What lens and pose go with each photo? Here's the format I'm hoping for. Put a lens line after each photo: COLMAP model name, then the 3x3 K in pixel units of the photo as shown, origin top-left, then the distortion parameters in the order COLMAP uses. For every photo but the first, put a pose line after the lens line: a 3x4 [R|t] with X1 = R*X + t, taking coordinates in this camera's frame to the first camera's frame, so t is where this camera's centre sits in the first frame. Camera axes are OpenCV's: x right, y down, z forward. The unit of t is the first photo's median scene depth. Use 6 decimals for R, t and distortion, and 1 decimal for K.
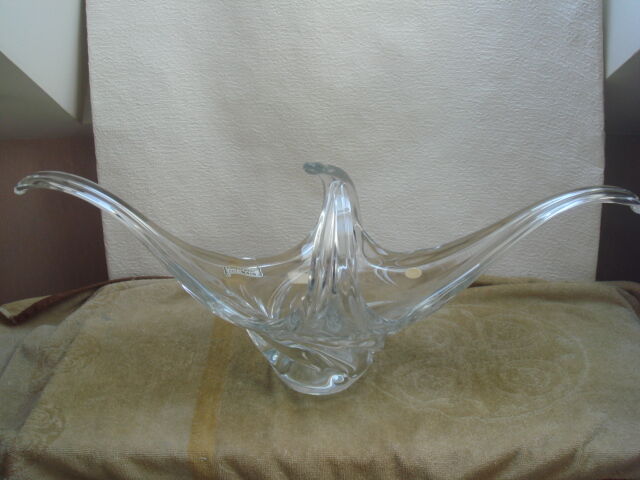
lens RADIAL K [[719.0, 0, 320.0], [0, 719.0, 240.0], [0, 0, 1]] dist [-0.164577, 0.078919]
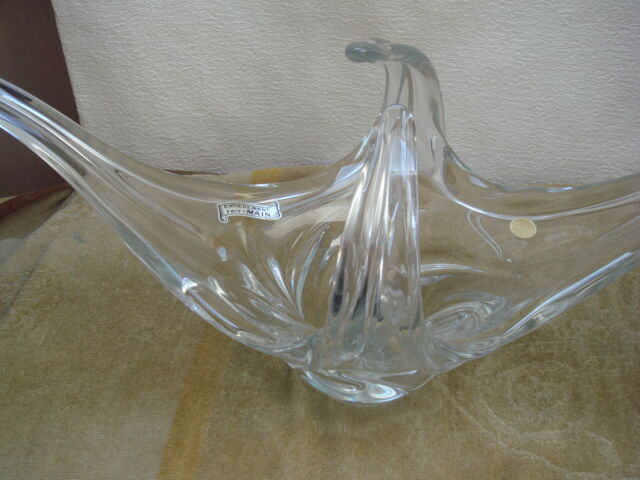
lens RADIAL K [[719.0, 0, 320.0], [0, 719.0, 240.0], [0, 0, 1]] dist [-0.164577, 0.078919]
pose [[0.991966, 0.052536, -0.115083, 0.028484], [-0.017798, 0.958602, 0.284194, -0.112823], [0.125250, -0.279863, 0.951835, 0.397431]]
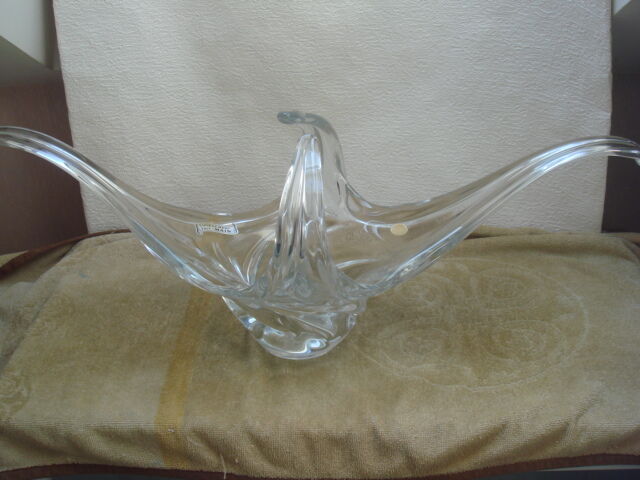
lens RADIAL K [[719.0, 0, 320.0], [0, 719.0, 240.0], [0, 0, 1]] dist [-0.164577, 0.078919]
pose [[0.999574, -0.005406, -0.028688, 0.054332], [0.008147, 0.995319, 0.096302, -0.030635], [0.028033, -0.096495, 0.994939, 0.070401]]
